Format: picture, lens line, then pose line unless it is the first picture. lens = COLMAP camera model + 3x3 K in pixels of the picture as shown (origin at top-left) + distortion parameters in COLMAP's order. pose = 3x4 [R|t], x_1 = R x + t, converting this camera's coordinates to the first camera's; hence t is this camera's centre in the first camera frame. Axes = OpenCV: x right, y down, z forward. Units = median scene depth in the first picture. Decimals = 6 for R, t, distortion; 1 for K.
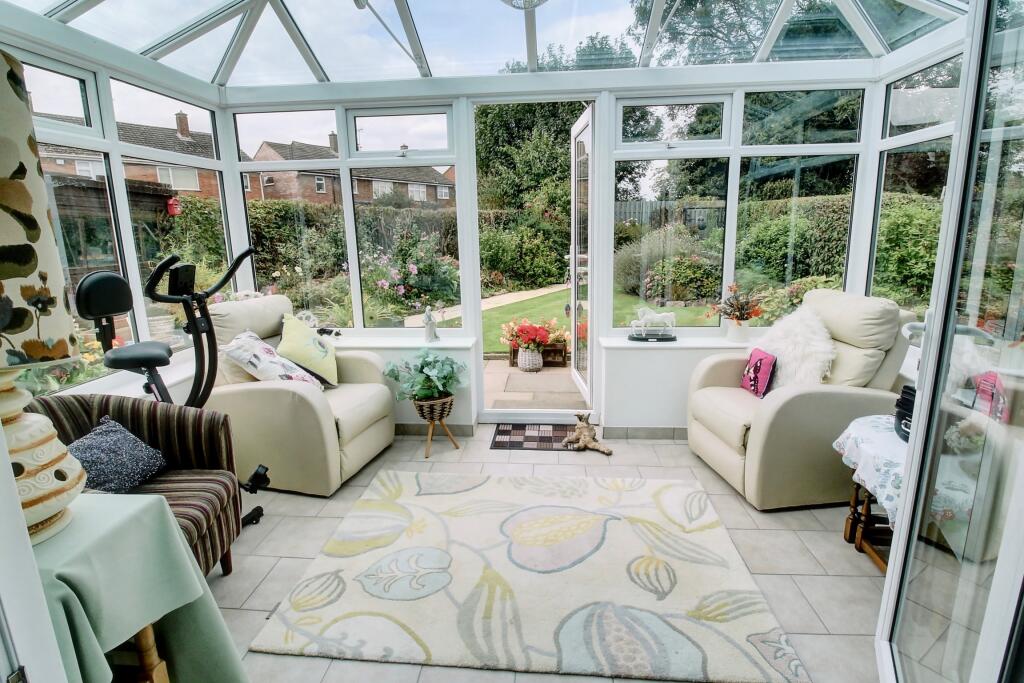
lens RADIAL K [[474.6, 0, 511.2], [0, 474.6, 325.2], [0, 0, 1]] dist [0.000877, -0.014165]
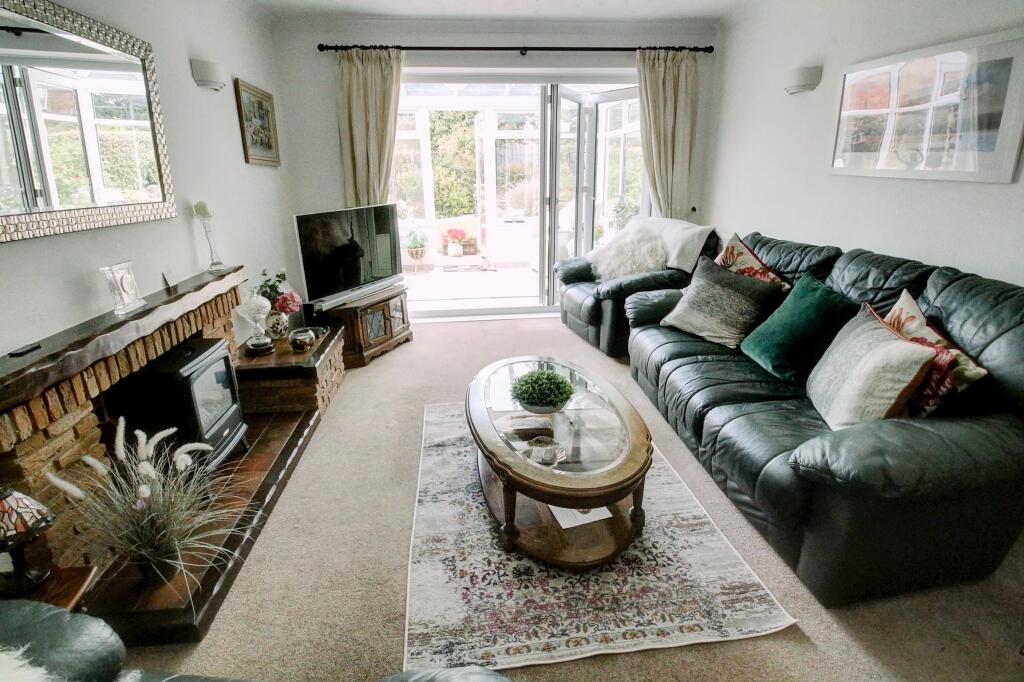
lens RADIAL K [[506.9, 0, 509.2], [0, 506.9, 323.4], [0, 0, 1]] dist [0.000659, -0.011855]
pose [[0.984203, -0.046624, 0.170797, -0.044299], [0.029531, 0.994419, 0.101284, 0.076191], [-0.174566, -0.094640, 0.980087, -0.397300]]
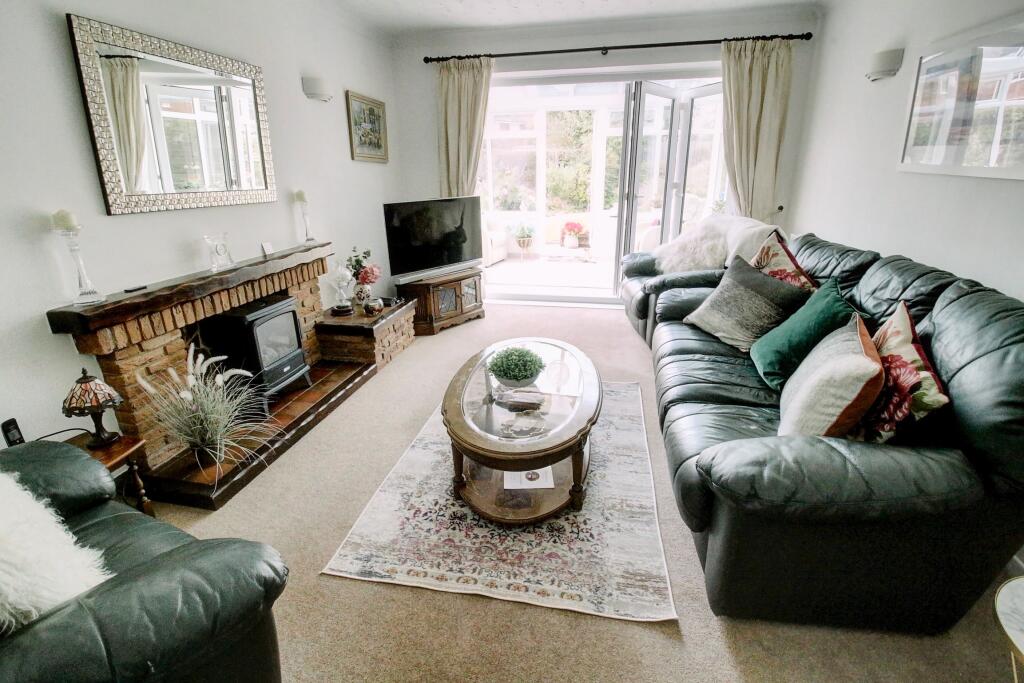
lens RADIAL K [[474.6, 0, 511.2], [0, 474.6, 325.2], [0, 0, 1]] dist [0.000877, -0.014165]
pose [[0.990828, 0.048219, -0.126234, 0.027485], [-0.031840, 0.991173, 0.128693, 0.079059], [0.131325, -0.123494, 0.983617, -0.408107]]
